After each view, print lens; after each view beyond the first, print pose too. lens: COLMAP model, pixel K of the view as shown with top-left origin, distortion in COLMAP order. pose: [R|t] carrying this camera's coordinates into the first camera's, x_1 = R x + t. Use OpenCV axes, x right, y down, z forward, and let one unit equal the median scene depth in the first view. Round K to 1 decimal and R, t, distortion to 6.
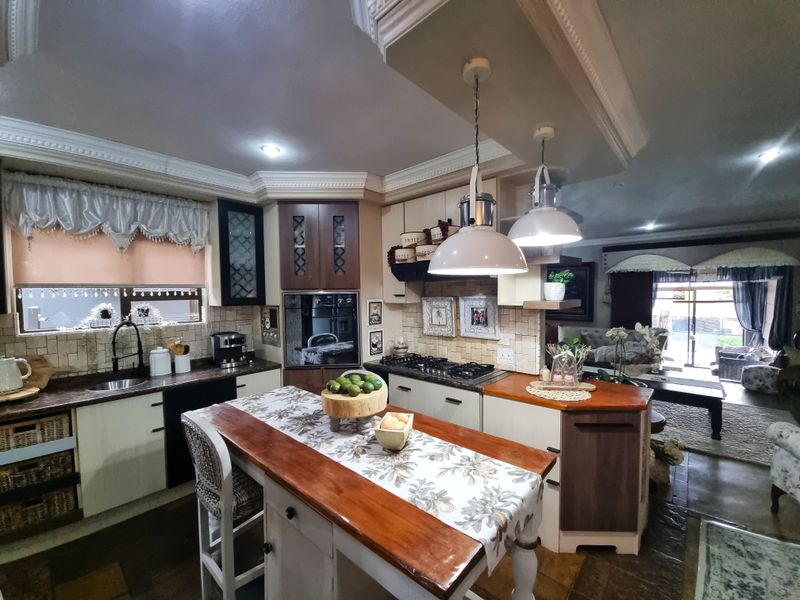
lens RADIAL K [[322.5, 0, 397.5], [0, 322.5, 305.0], [0, 0, 1]] dist [-0.002894, -0.000835]
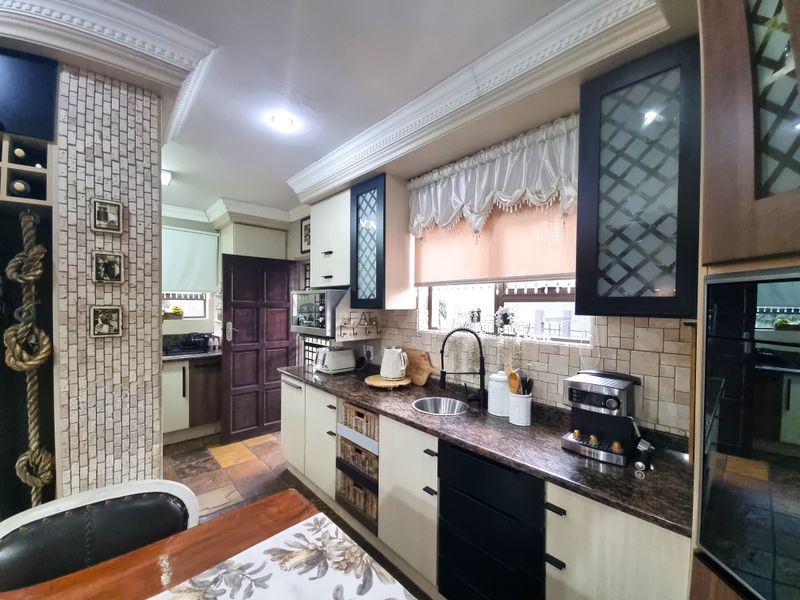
lens RADIAL K [[322.5, 0, 398.4], [0, 322.5, 305.6], [0, 0, 1]] dist [-0.002894, -0.000835]
pose [[-0.084211, 0.021365, -0.996219, -0.073828], [-0.041781, 0.998815, 0.024953, -0.012505], [0.995572, 0.043724, -0.083219, 0.951134]]
